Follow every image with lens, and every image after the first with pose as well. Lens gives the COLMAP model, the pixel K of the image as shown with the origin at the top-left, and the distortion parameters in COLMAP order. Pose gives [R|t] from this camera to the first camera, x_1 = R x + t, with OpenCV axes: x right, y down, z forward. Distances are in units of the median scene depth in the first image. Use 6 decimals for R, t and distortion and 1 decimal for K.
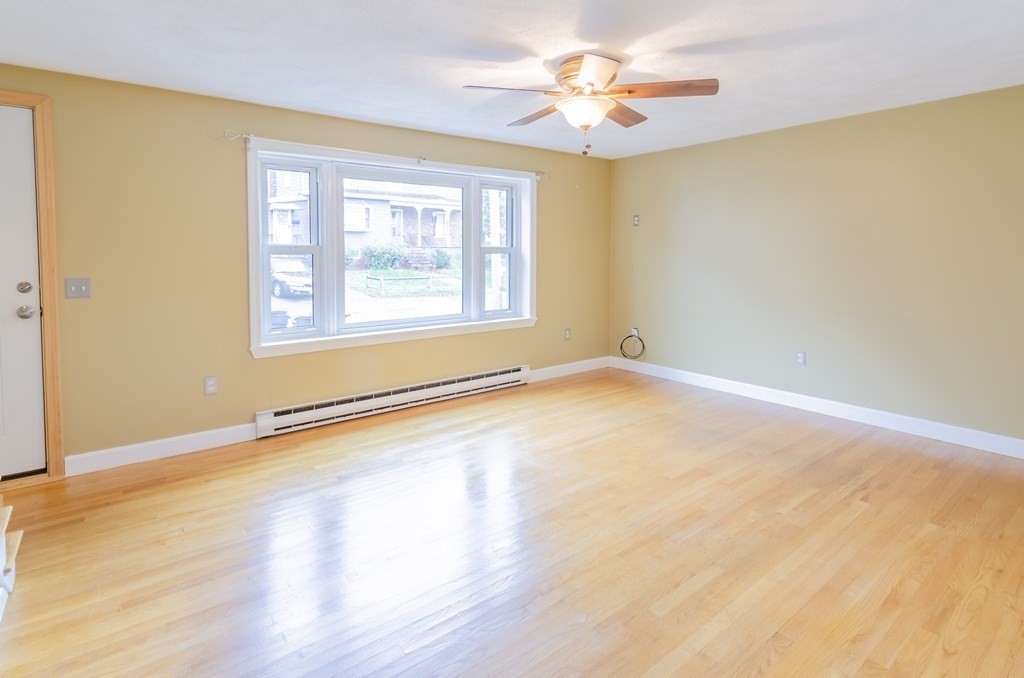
lens RADIAL K [[526.8, 0, 501.2], [0, 526.8, 276.0], [0, 0, 1]] dist [-0.003780, 0.004136]
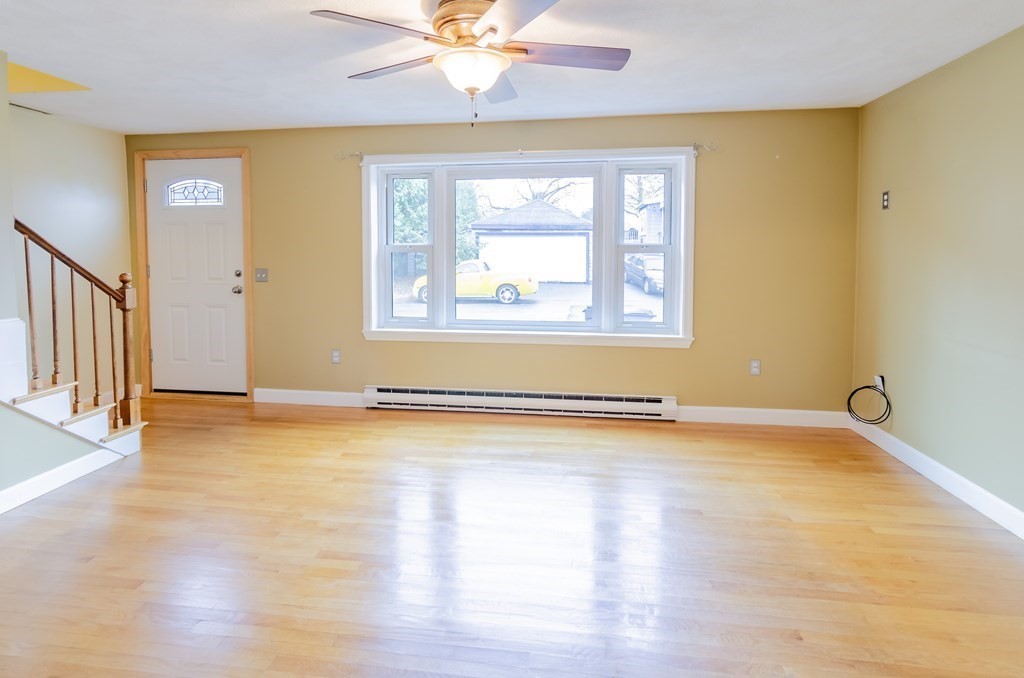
lens RADIAL K [[526.8, 0, 502.0], [0, 526.8, 272.3], [0, 0, 1]] dist [-0.003780, 0.004136]
pose [[0.691135, 0.031995, -0.722017, 0.517549], [-0.033466, 0.999365, 0.012250, -0.018445], [0.721951, 0.015696, 0.691766, 0.340176]]
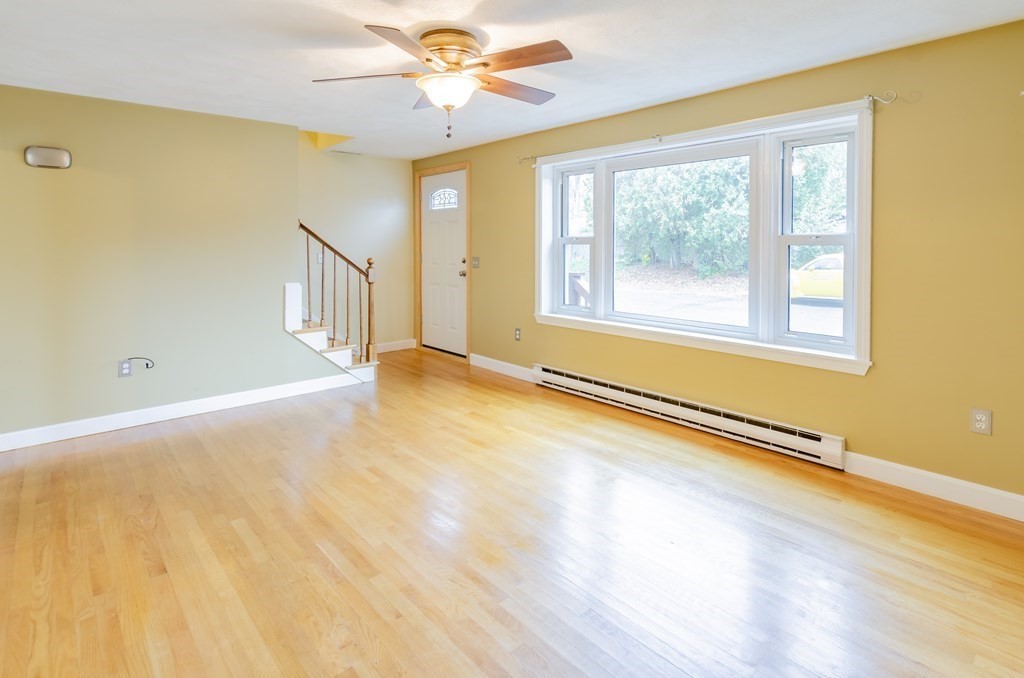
lens RADIAL K [[526.8, 0, 491.2], [0, 526.8, 253.5], [0, 0, 1]] dist [-0.003780, 0.004136]
pose [[0.040553, 0.021766, -0.998940, 0.733797], [-0.044993, 0.998788, 0.019937, -0.033434], [0.998164, 0.044137, 0.041483, 0.707850]]
